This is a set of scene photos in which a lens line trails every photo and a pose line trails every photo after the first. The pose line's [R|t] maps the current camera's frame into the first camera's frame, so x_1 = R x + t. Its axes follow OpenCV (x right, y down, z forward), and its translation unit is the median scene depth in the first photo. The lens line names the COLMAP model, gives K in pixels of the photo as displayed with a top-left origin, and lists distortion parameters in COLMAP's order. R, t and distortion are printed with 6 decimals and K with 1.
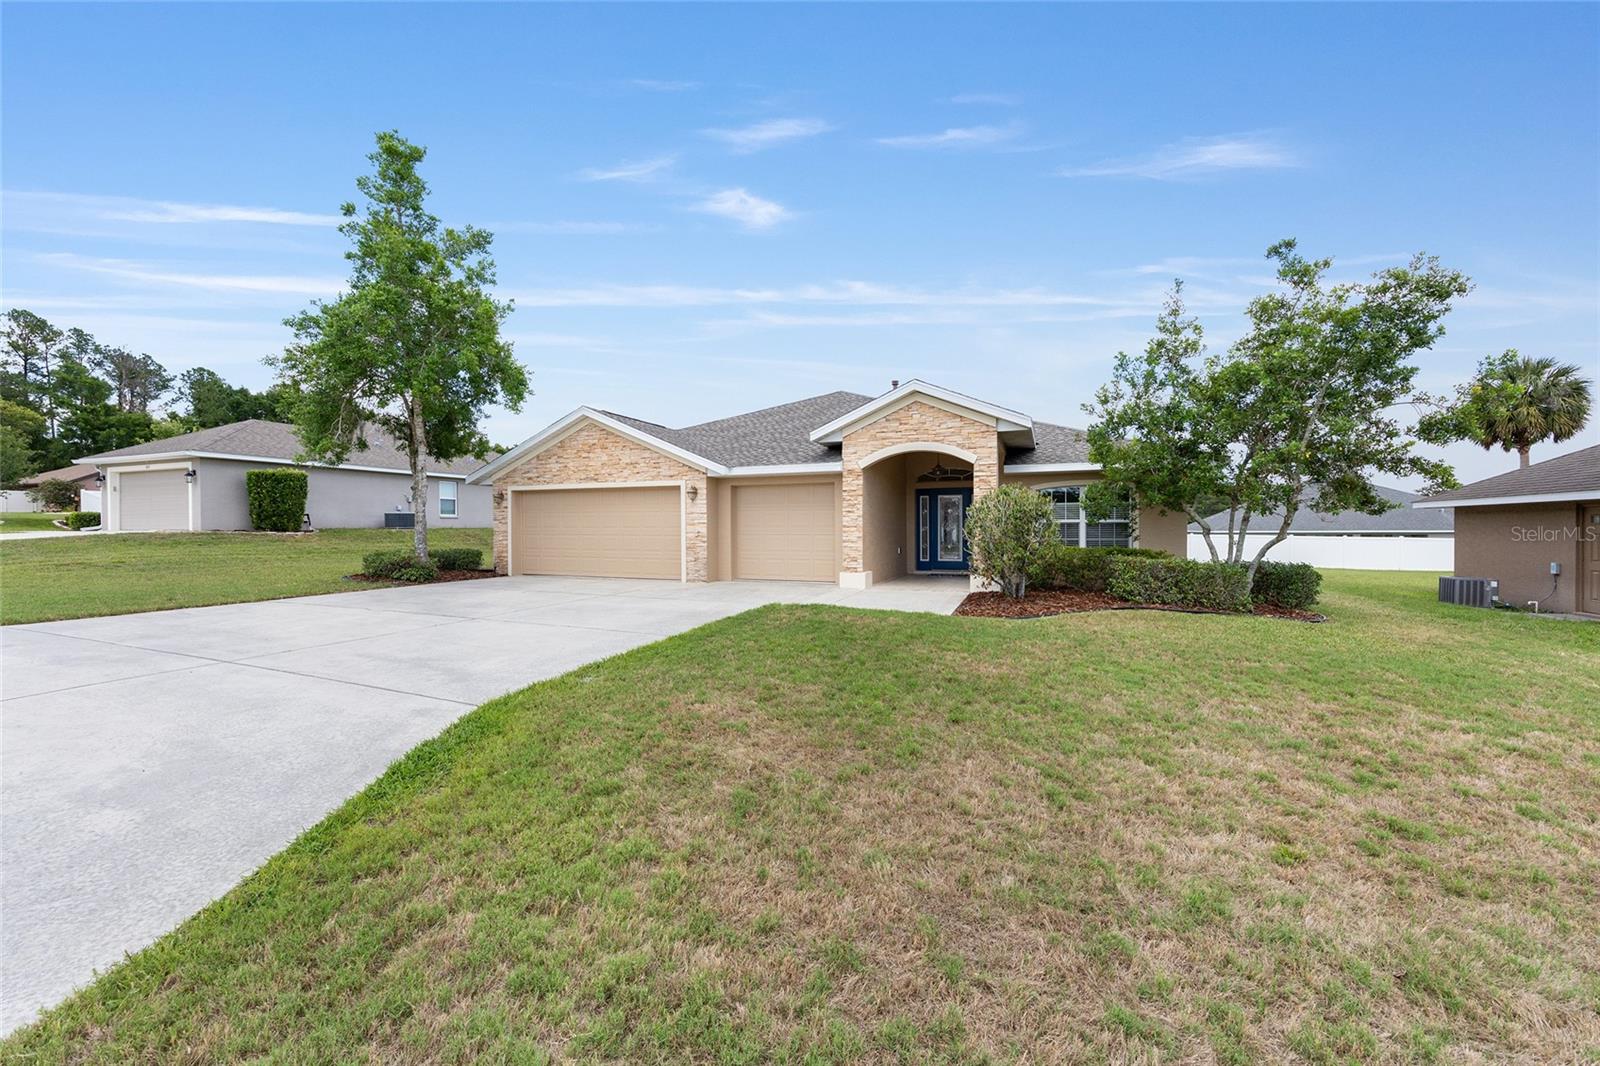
lens RADIAL K [[639.1, 0, 803.9], [0, 639.1, 526.1], [0, 0, 1]] dist [-0.000290, 0.000094]
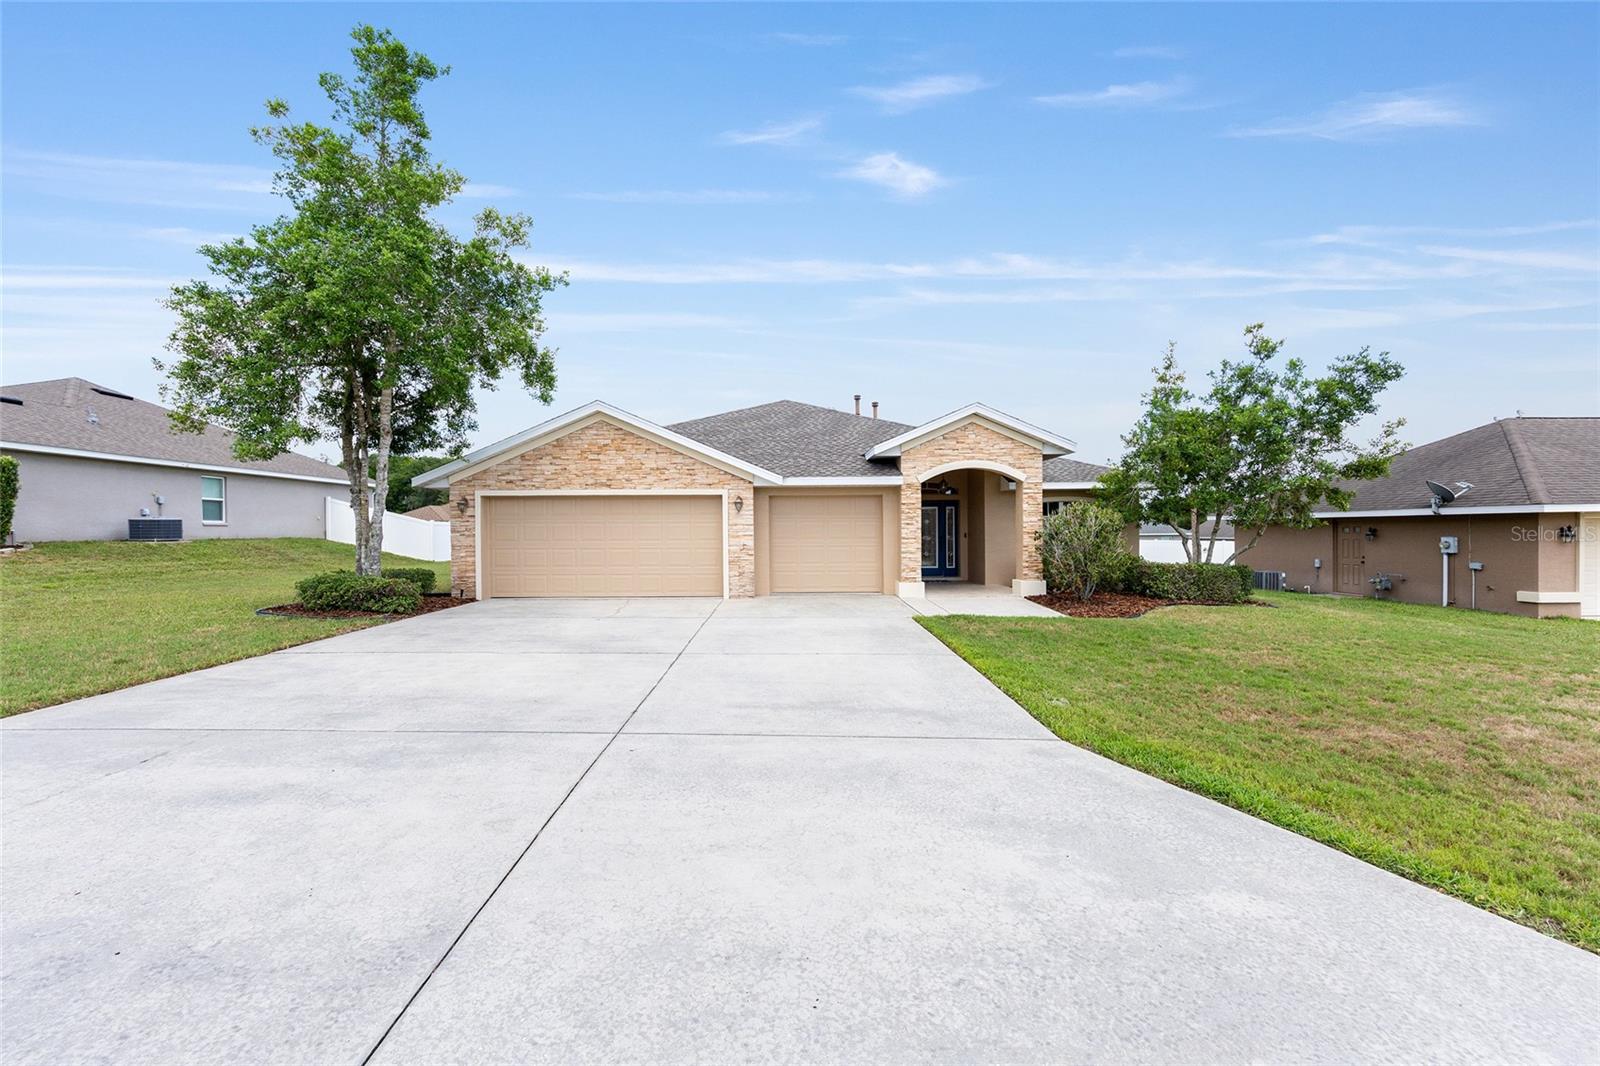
lens RADIAL K [[642.5, 0, 803.6], [0, 642.5, 526.4], [0, 0, 1]] dist [-0.000238, 0.000280]
pose [[0.923178, -0.000549, 0.384373, -0.490838], [0.002740, 0.999983, -0.005151, -0.013802], [-0.384363, 0.005809, 0.923164, 0.102124]]
